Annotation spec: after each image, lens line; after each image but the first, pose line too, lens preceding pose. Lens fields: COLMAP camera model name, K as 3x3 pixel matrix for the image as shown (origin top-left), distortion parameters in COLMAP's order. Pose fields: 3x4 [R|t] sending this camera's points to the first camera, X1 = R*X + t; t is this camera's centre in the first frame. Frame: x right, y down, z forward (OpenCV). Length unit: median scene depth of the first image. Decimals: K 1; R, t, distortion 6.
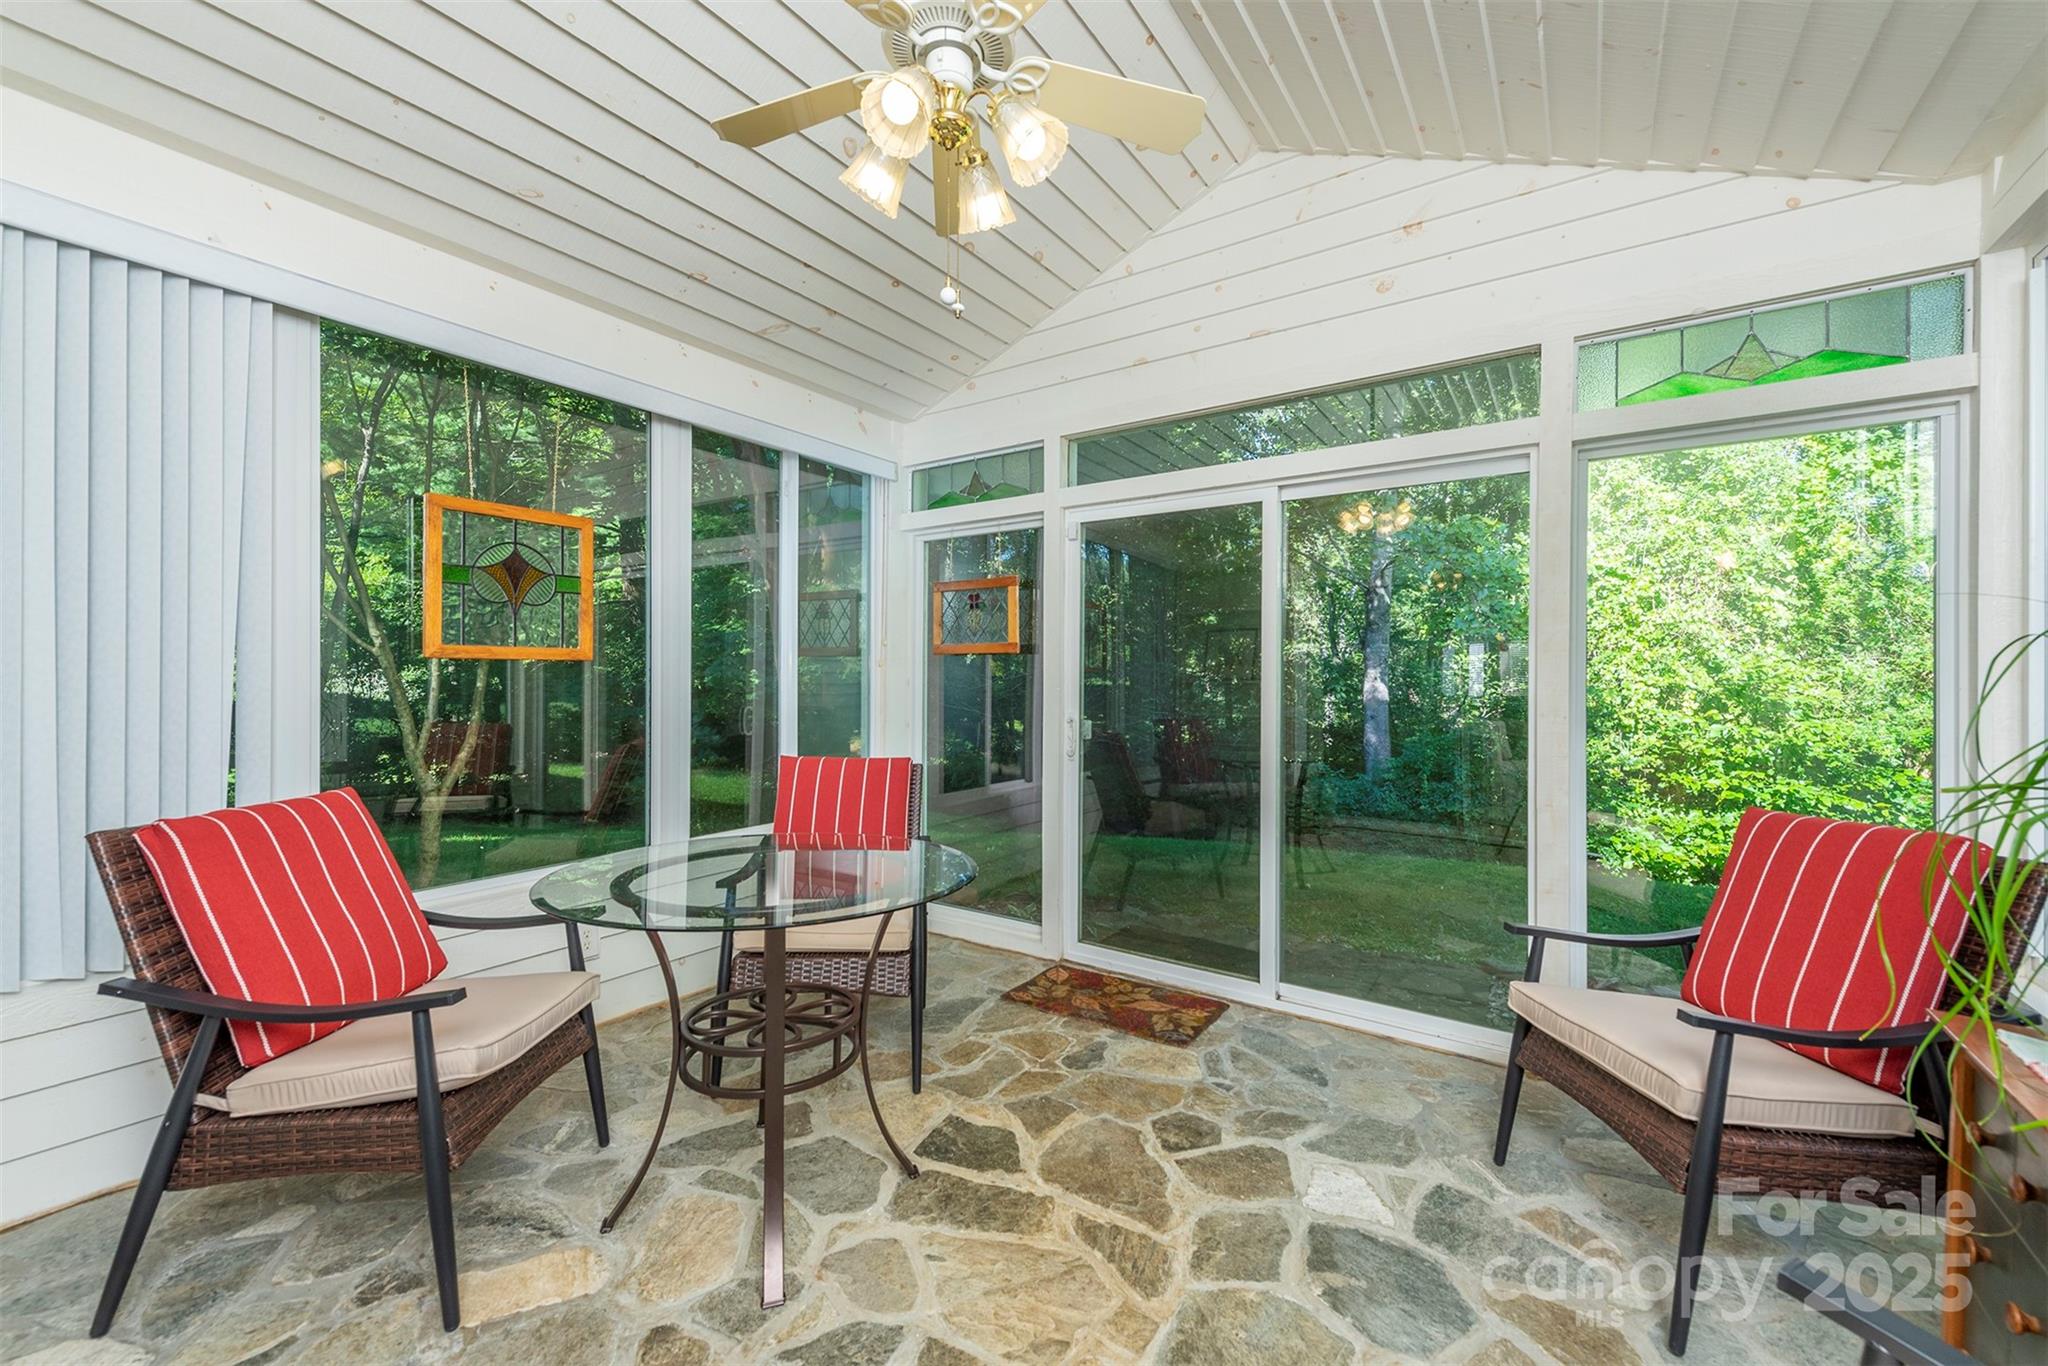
lens RADIAL K [[808.7, 0, 1027.5], [0, 808.7, 668.5], [0, 0, 1]] dist [0.016162, -0.004850]
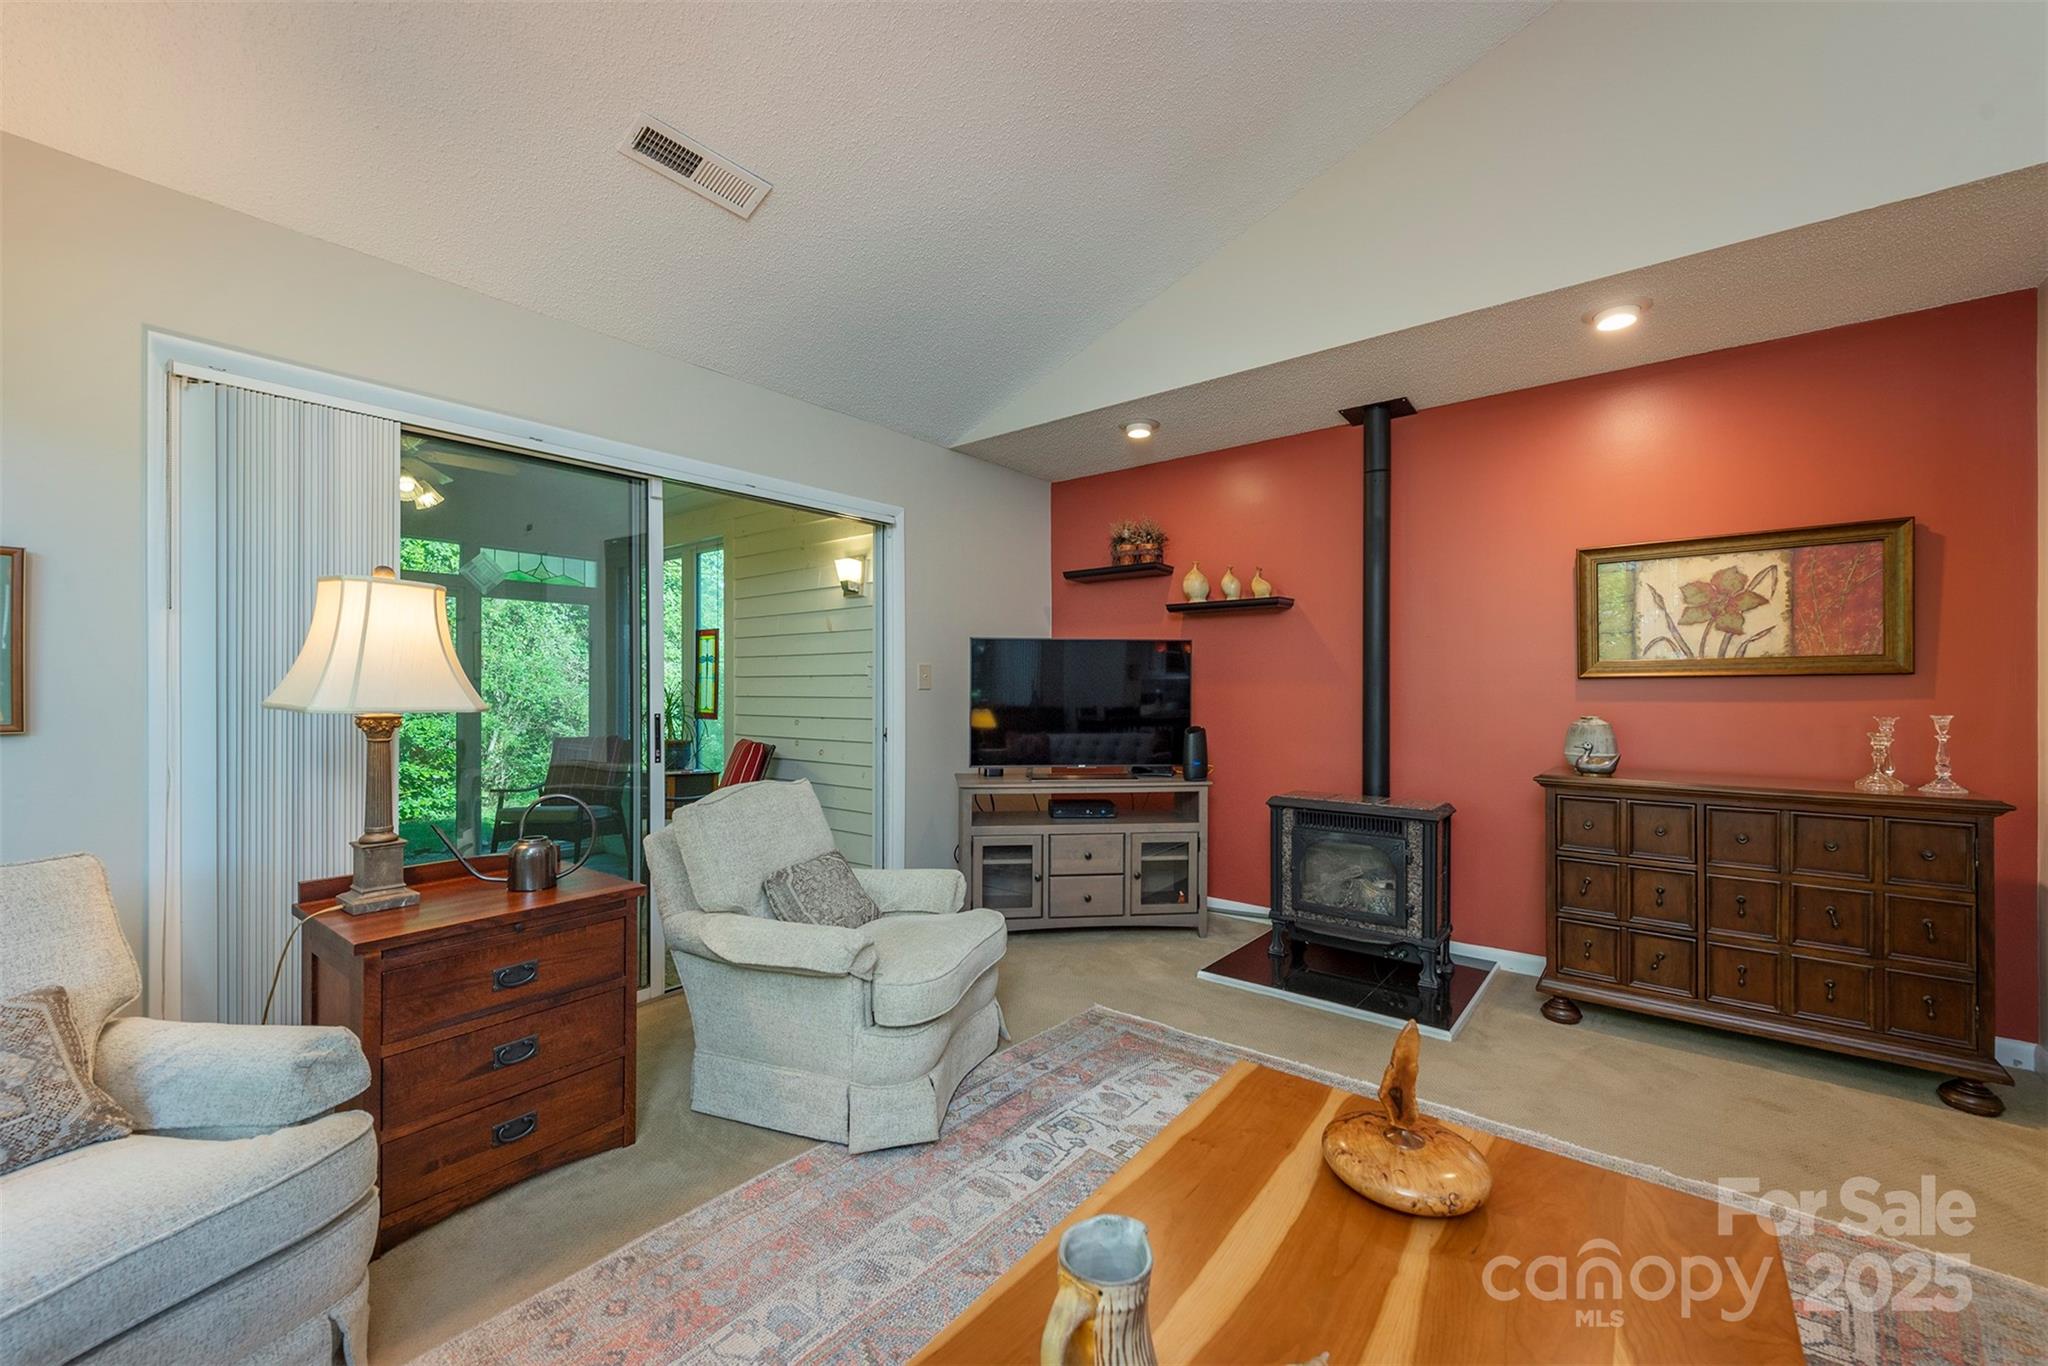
lens RADIAL K [[808.7, 0, 1033.9], [0, 808.7, 691.1], [0, 0, 1]] dist [0.016162, -0.004850]
pose [[0.062181, -0.001723, 0.998063, -0.414856], [-0.006399, 0.999977, 0.002125, 0.001736], [-0.998044, -0.006518, 0.062168, -0.187913]]
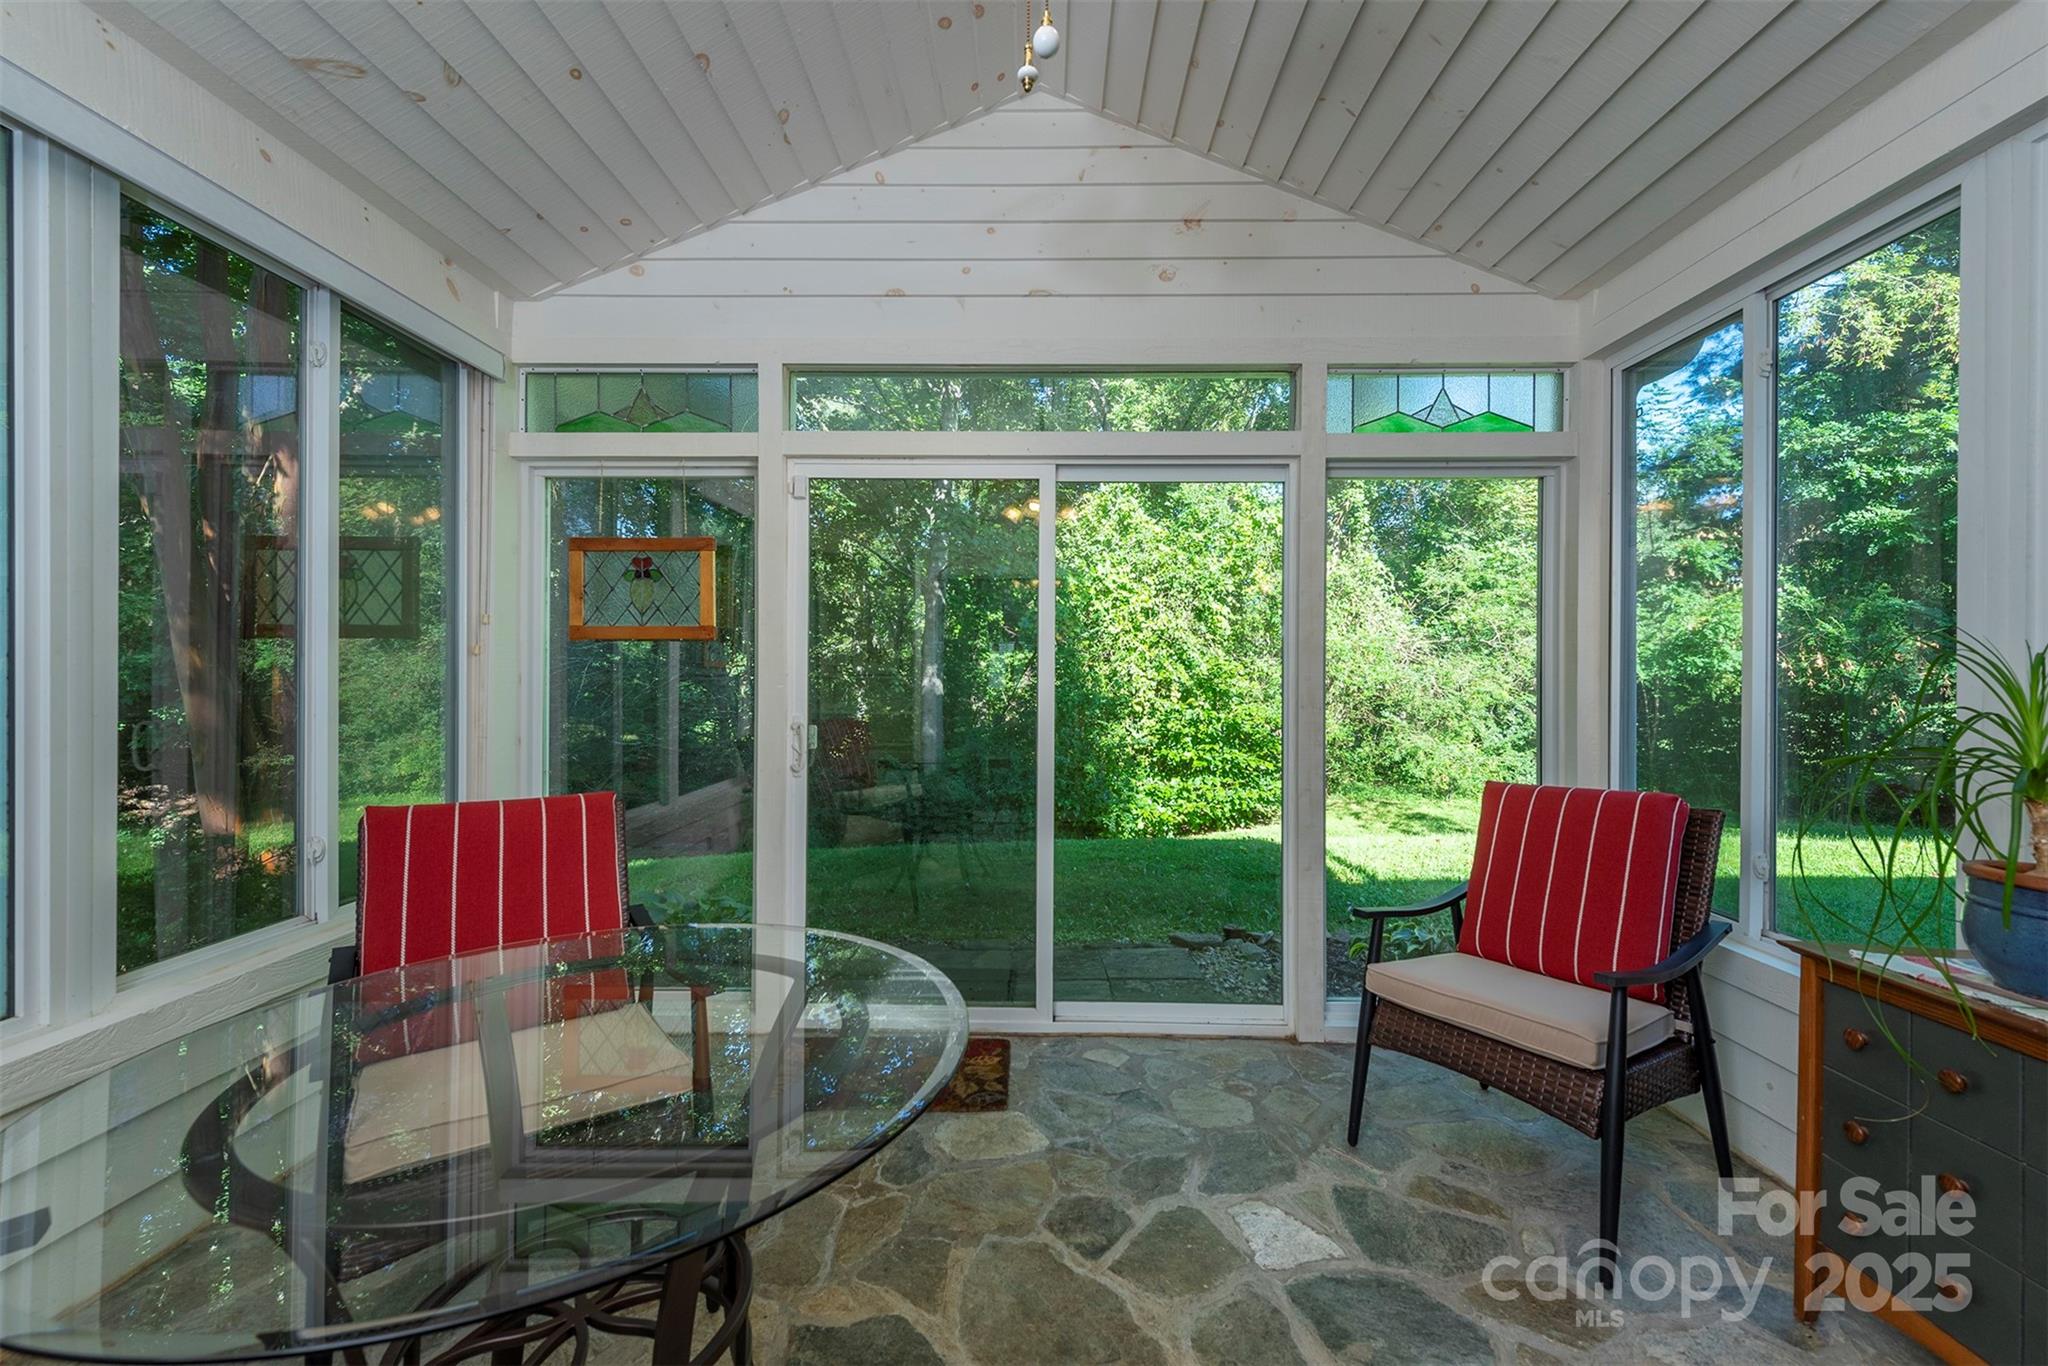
lens RADIAL K [[808.7, 0, 1031.6], [0, 808.7, 668.2], [0, 0, 1]] dist [0.016162, -0.004850]
pose [[0.836994, 0.004201, 0.547197, -0.063685], [-0.007175, 0.999969, 0.003298, 0.001187], [-0.547166, -0.006686, 0.836998, 0.071686]]
